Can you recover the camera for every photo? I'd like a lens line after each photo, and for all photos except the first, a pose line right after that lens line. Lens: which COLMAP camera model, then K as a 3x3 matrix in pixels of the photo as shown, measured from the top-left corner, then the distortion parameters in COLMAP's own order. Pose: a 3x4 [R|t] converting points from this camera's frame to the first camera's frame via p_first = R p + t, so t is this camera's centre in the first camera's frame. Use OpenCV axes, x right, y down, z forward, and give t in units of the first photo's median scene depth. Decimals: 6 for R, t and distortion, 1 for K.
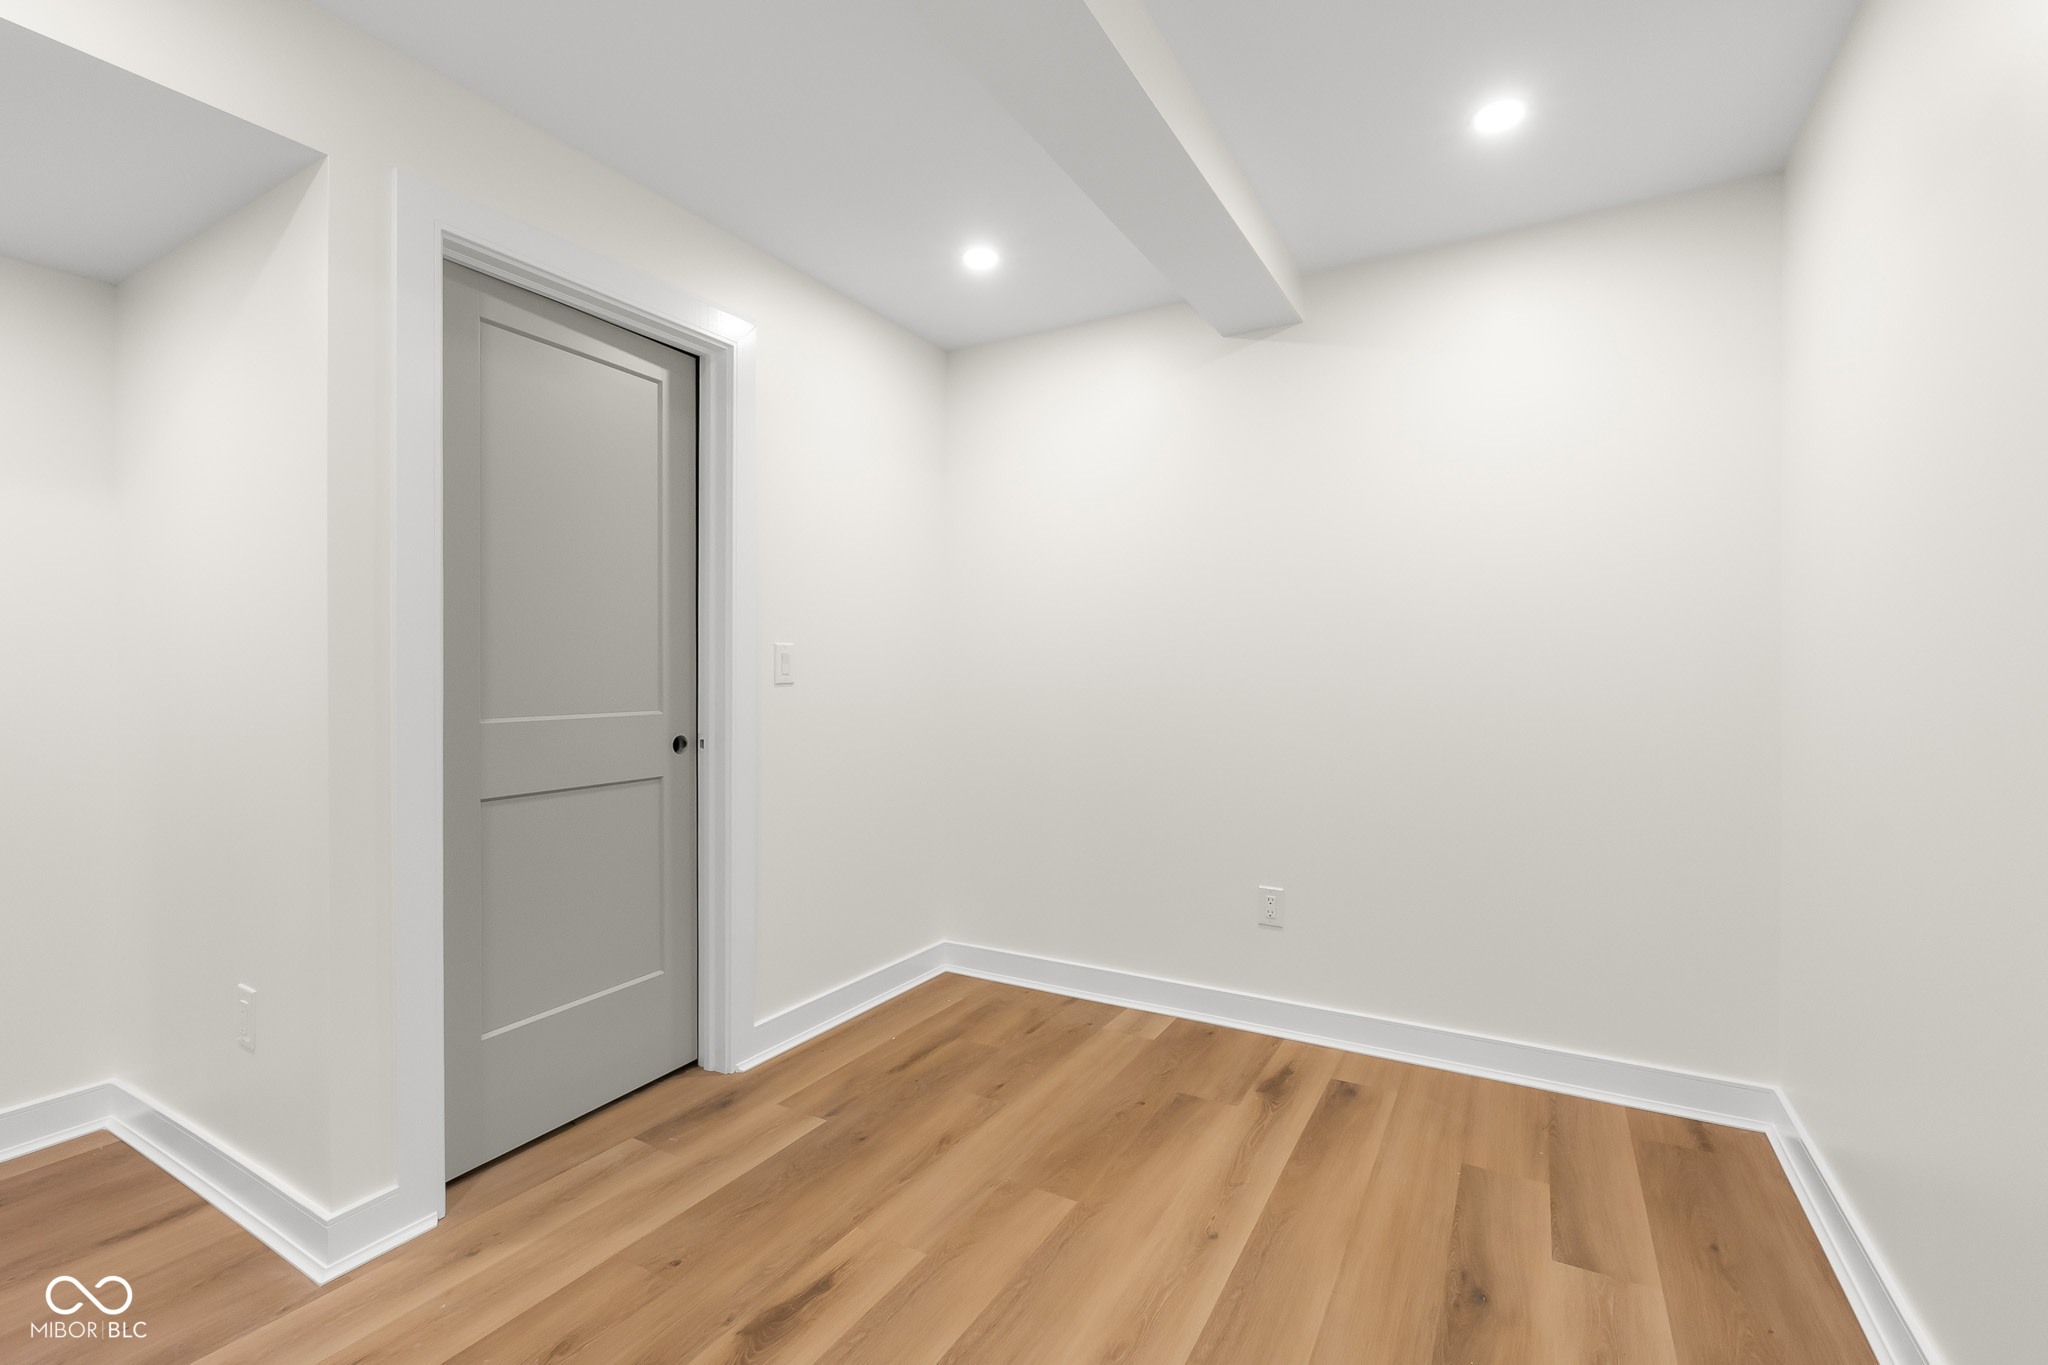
lens RADIAL K [[890.5, 0, 980.5], [0, 890.5, 666.4], [0, 0, 1]] dist [0.000020, 0.000069]
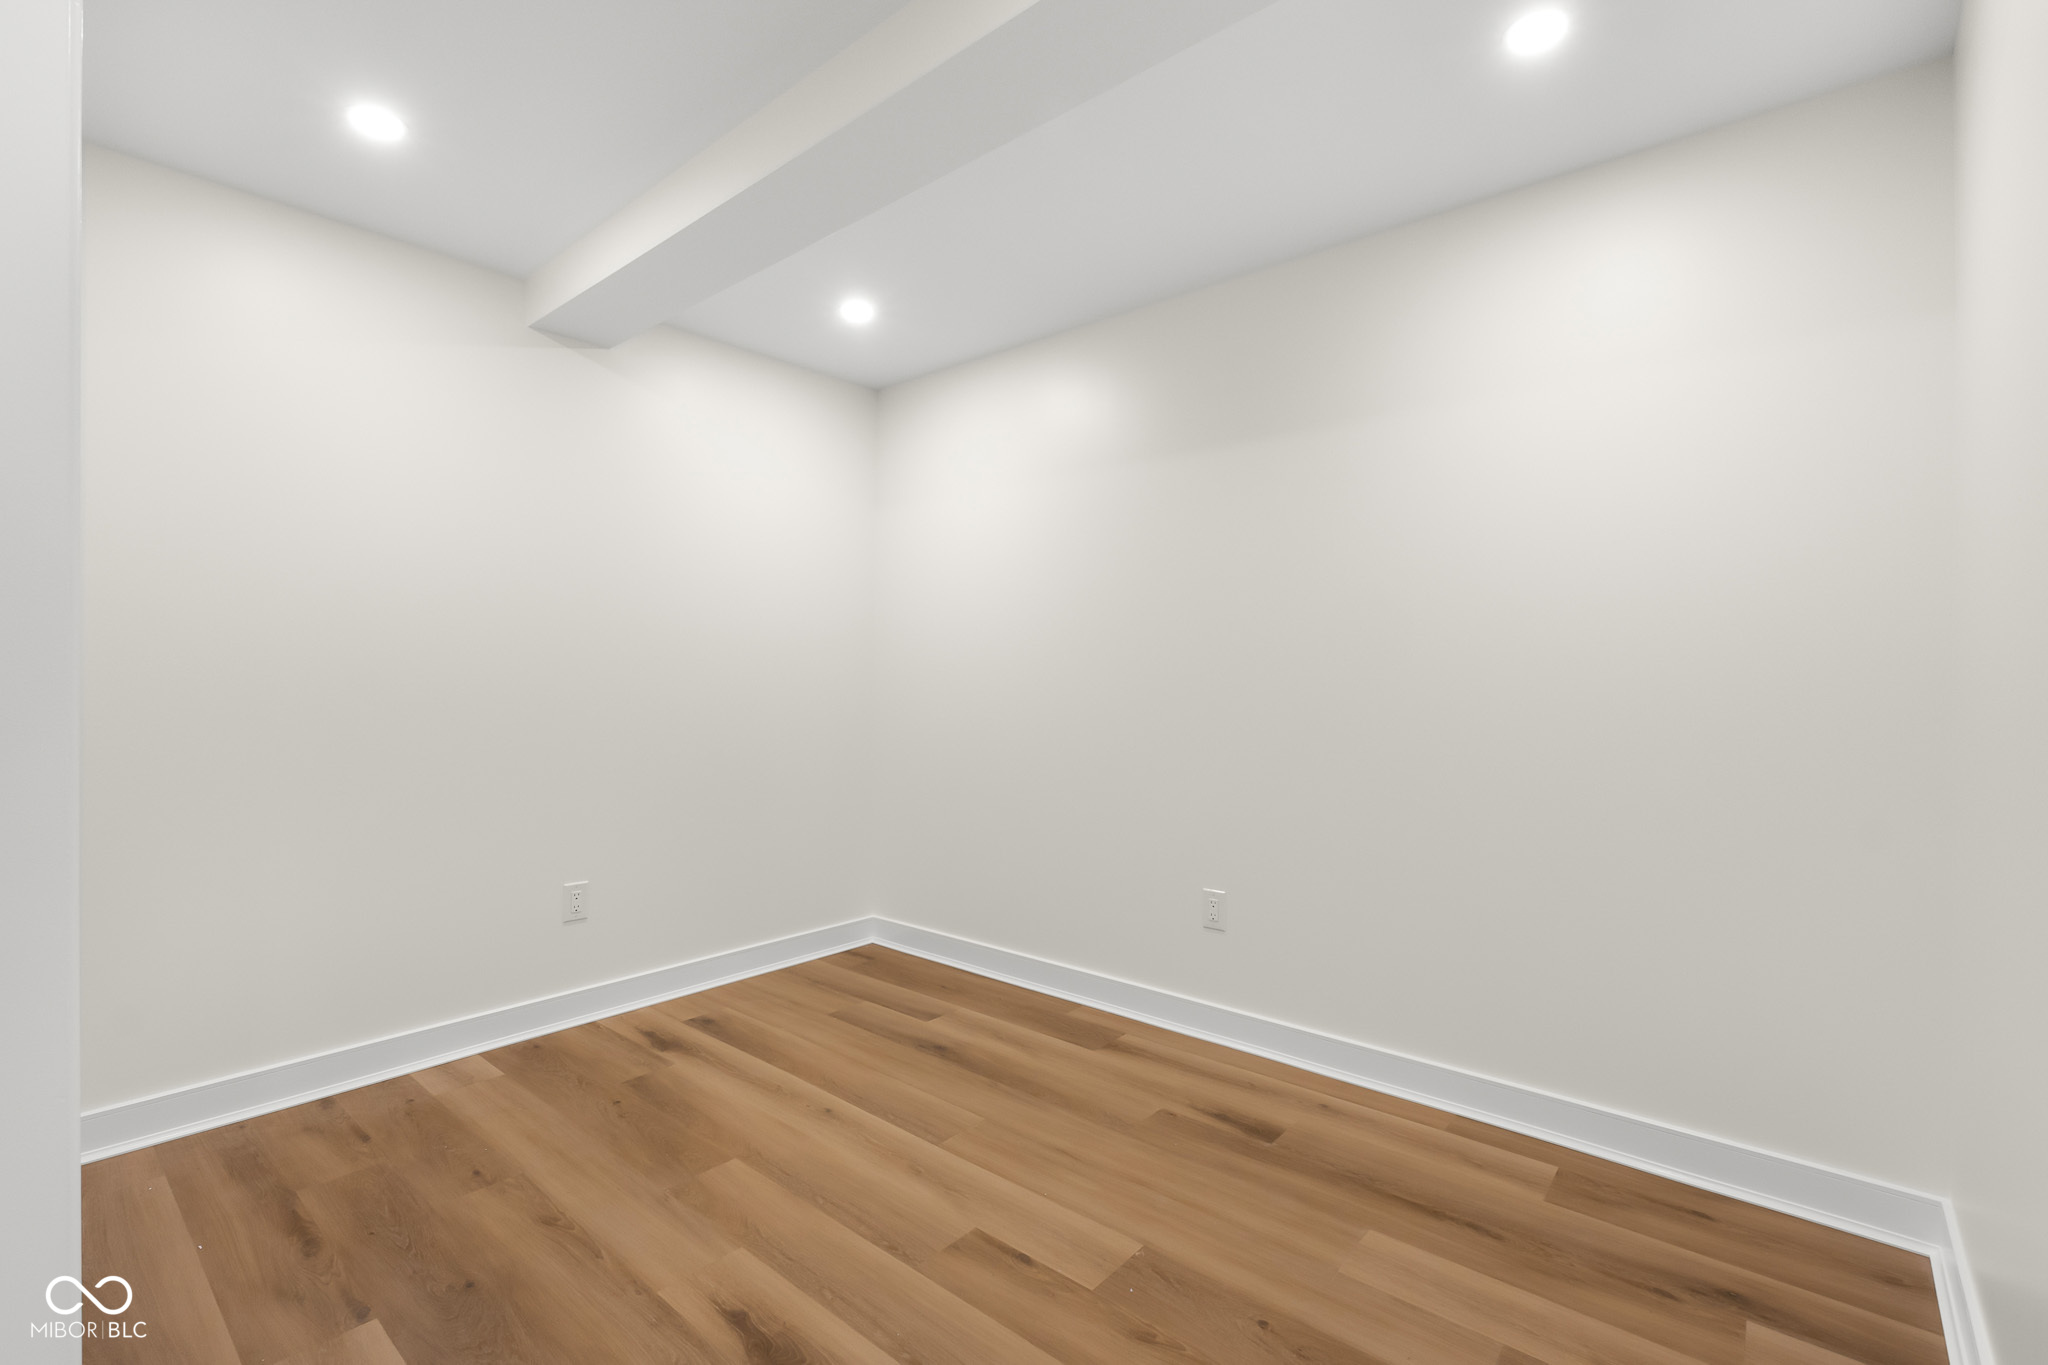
lens RADIAL K [[918.7, 0, 1017.5], [0, 918.7, 698.2], [0, 0, 1]] dist [-0.000522, 0.000030]
pose [[0.188413, -0.022405, 0.981834, -0.819189], [-0.010697, 0.999634, 0.024864, 0.003971], [-0.982032, -0.015188, 0.188104, 0.406060]]
